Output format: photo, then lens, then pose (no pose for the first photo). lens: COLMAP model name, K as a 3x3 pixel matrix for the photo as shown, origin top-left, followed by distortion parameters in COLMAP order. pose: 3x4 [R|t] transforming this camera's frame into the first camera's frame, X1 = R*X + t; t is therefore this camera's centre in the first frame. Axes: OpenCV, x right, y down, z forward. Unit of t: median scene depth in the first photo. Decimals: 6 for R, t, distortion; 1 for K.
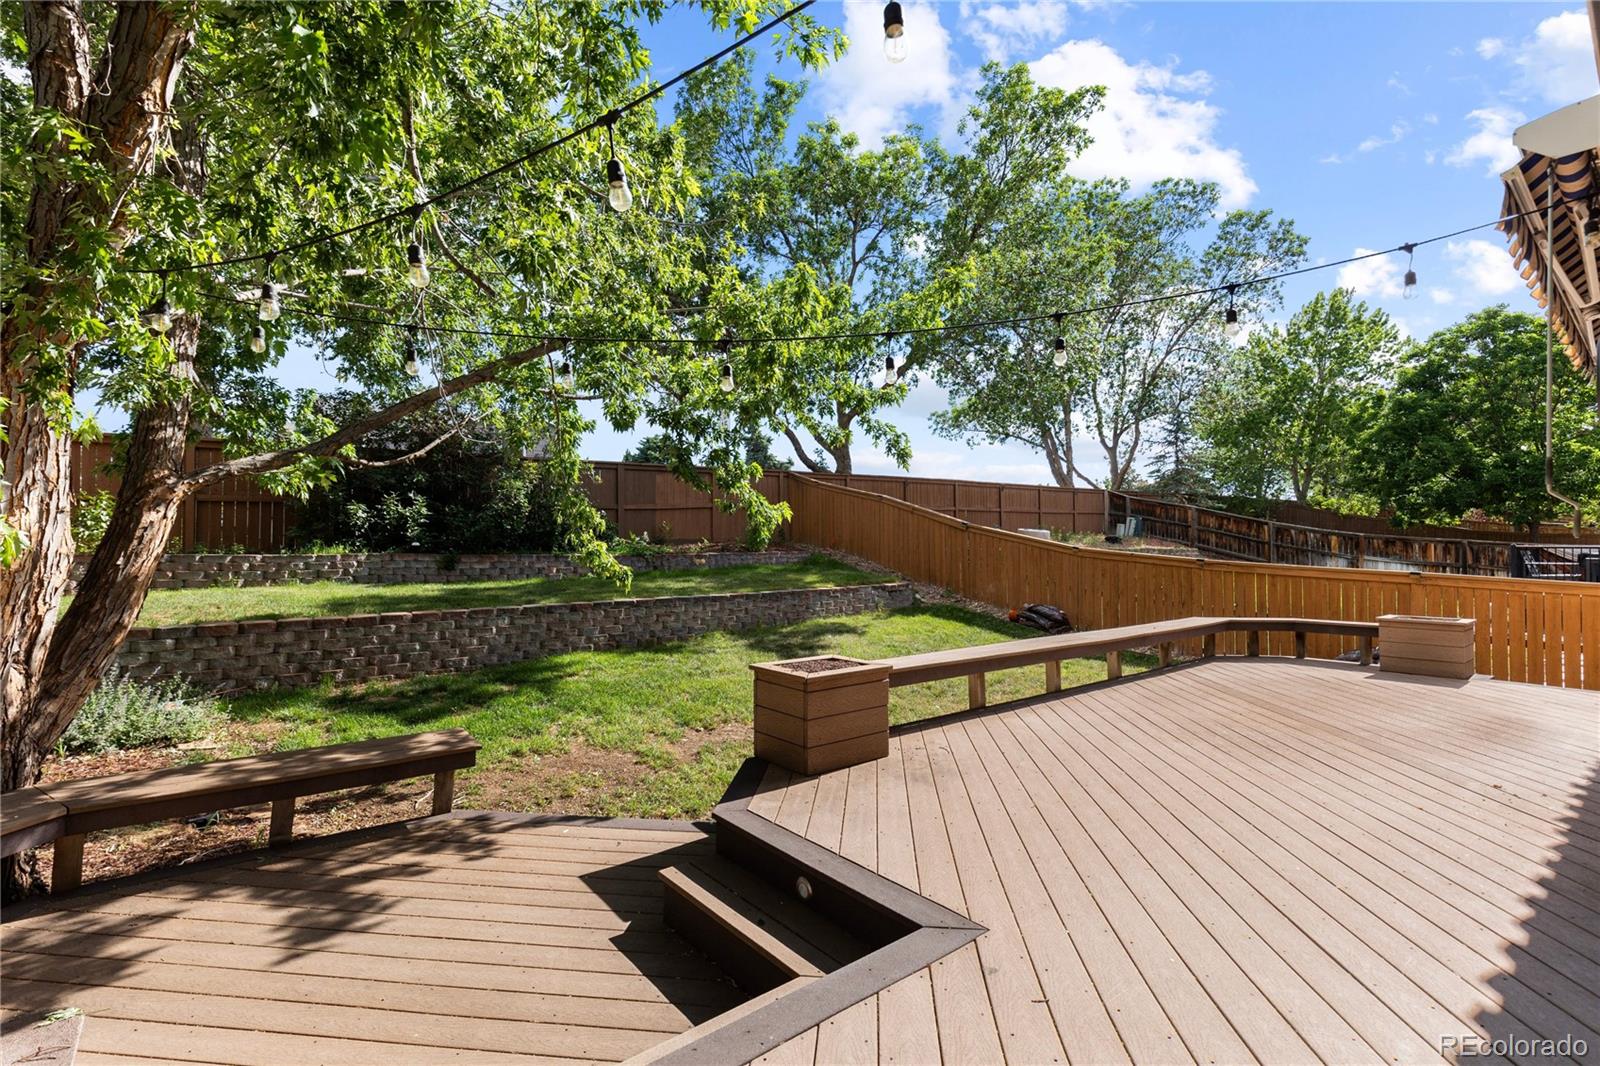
lens RADIAL K [[714.3, 0, 801.6], [0, 714.3, 537.7], [0, 0, 1]] dist [0.004320, -0.000652]
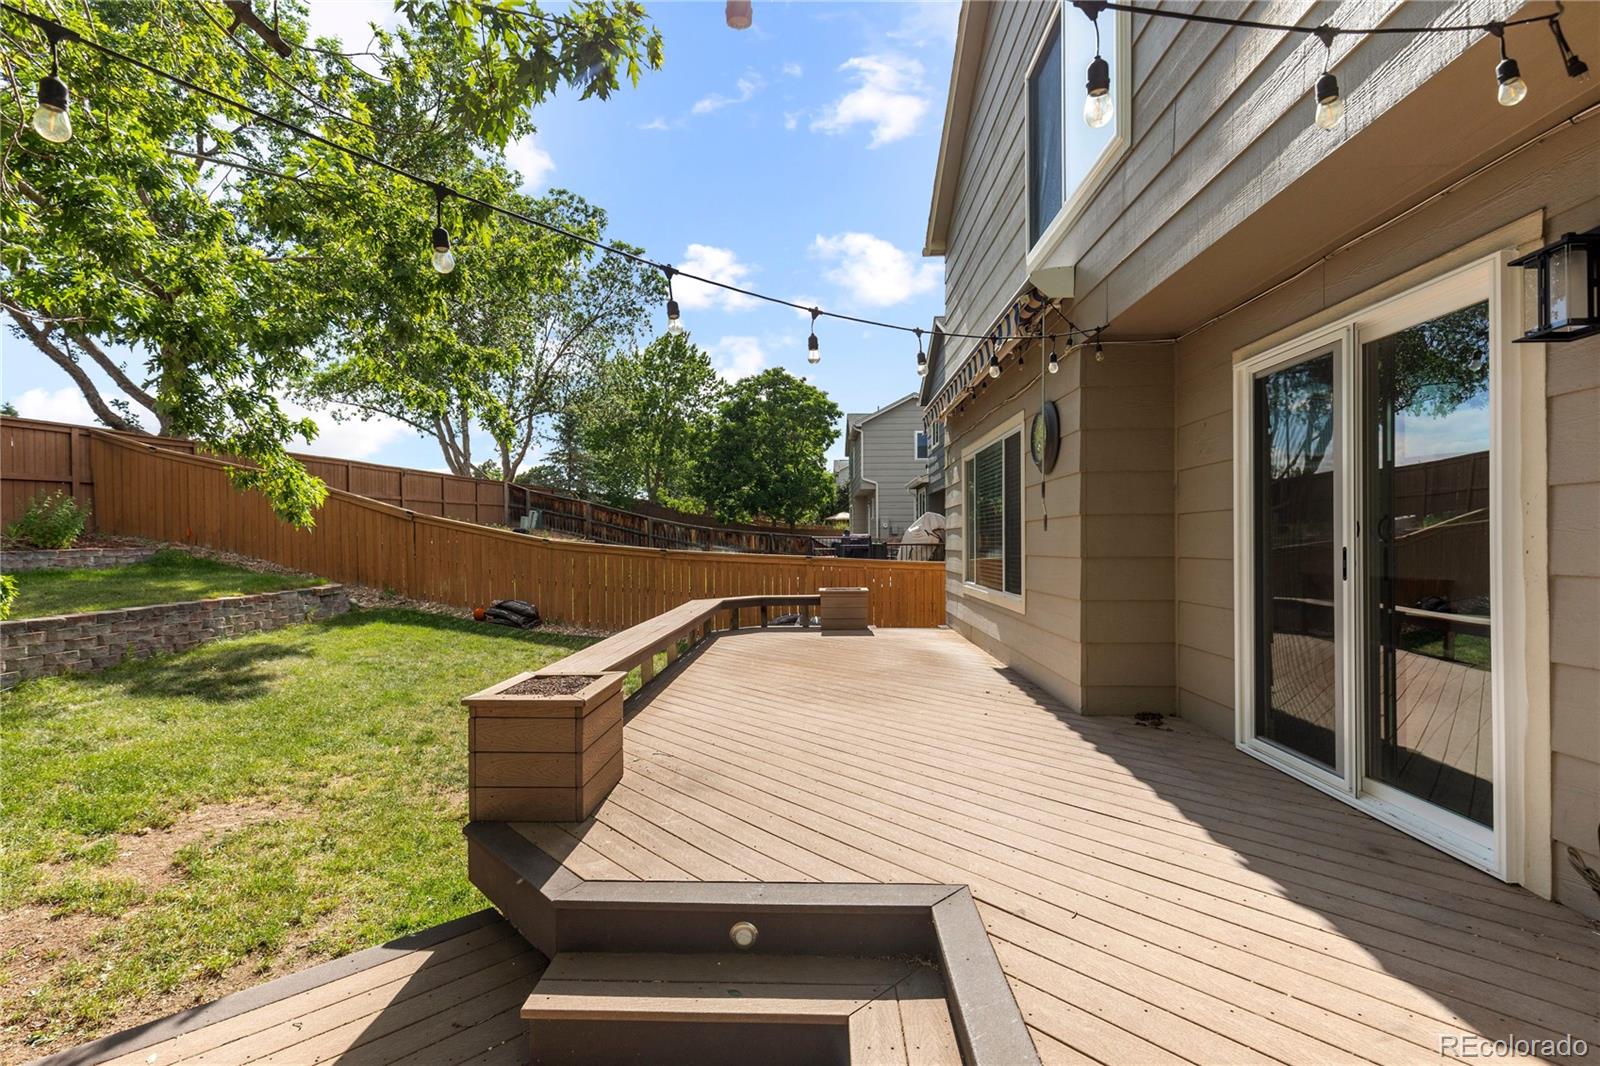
lens RADIAL K [[713.7, 0, 799.0], [0, 713.7, 546.1], [0, 0, 1]] dist [0.005239, -0.000521]
pose [[0.657819, -0.011515, 0.753088, -0.070333], [-0.005450, 0.999784, 0.020048, 0.000267], [-0.753156, -0.017293, 0.657615, 0.045360]]
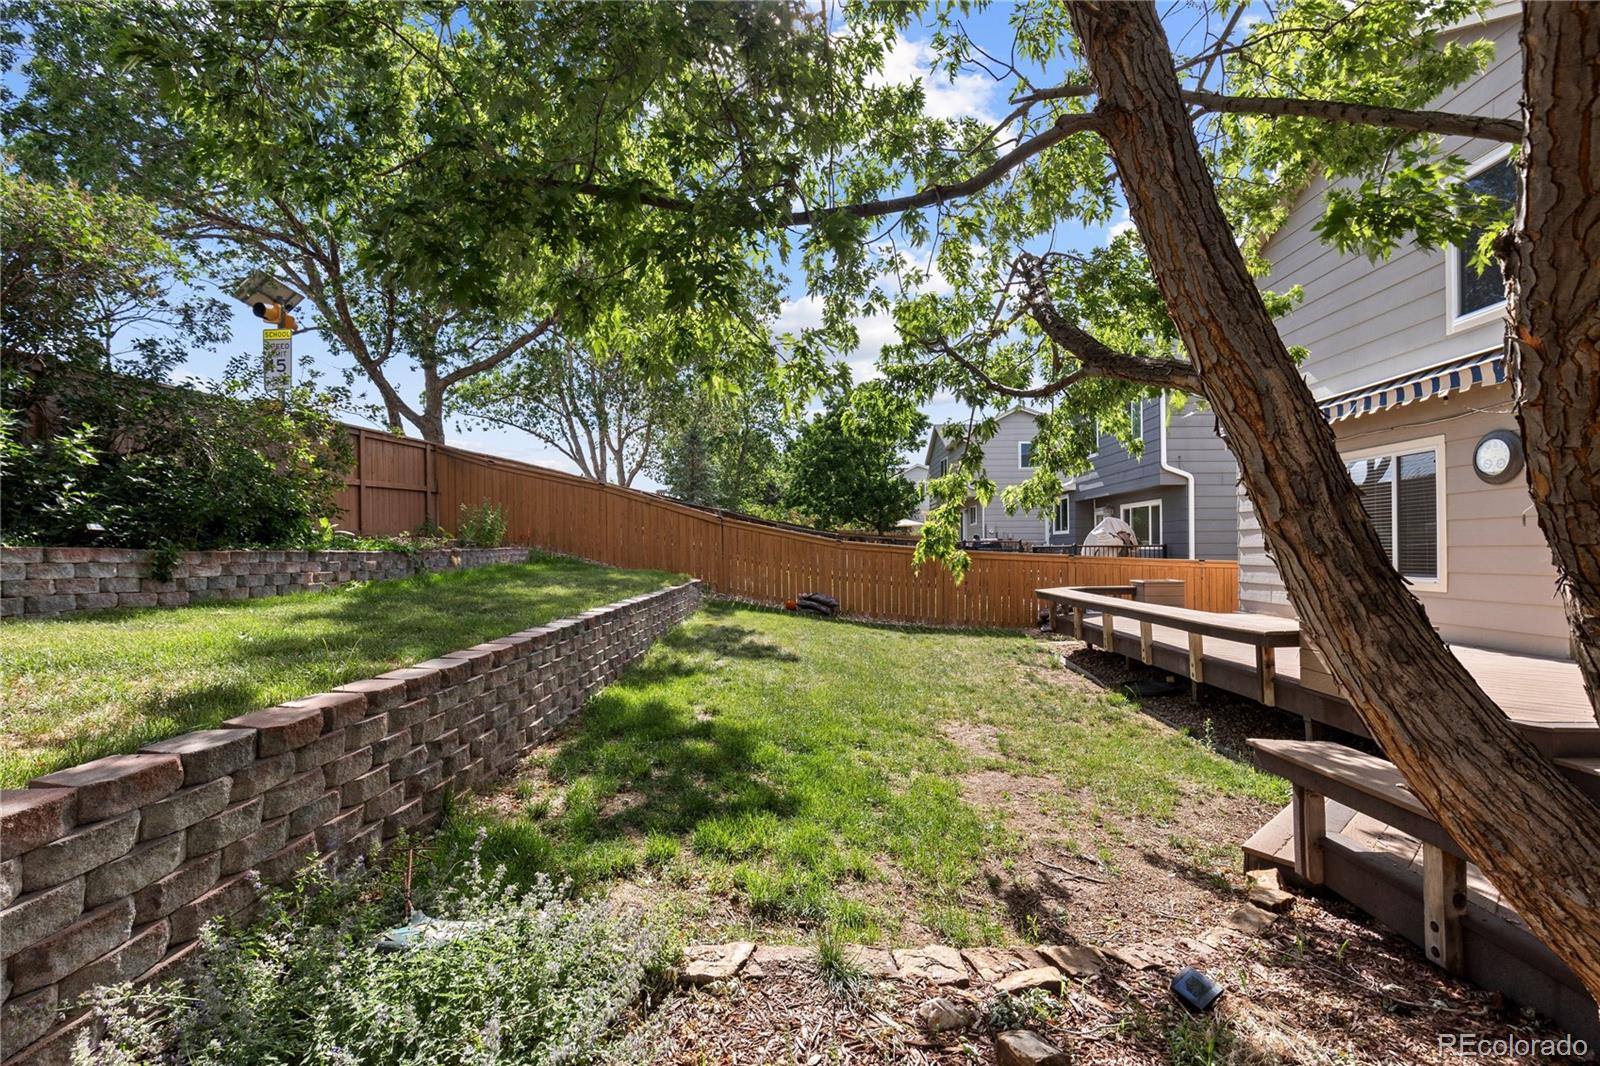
lens RADIAL K [[713.7, 0, 799.0], [0, 713.7, 546.1], [0, 0, 1]] dist [0.005239, -0.000521]
pose [[0.670280, -0.003456, 0.742101, -0.268543], [-0.004153, 0.999956, 0.008408, 0.006803], [-0.742097, -0.008717, 0.670236, 0.155212]]
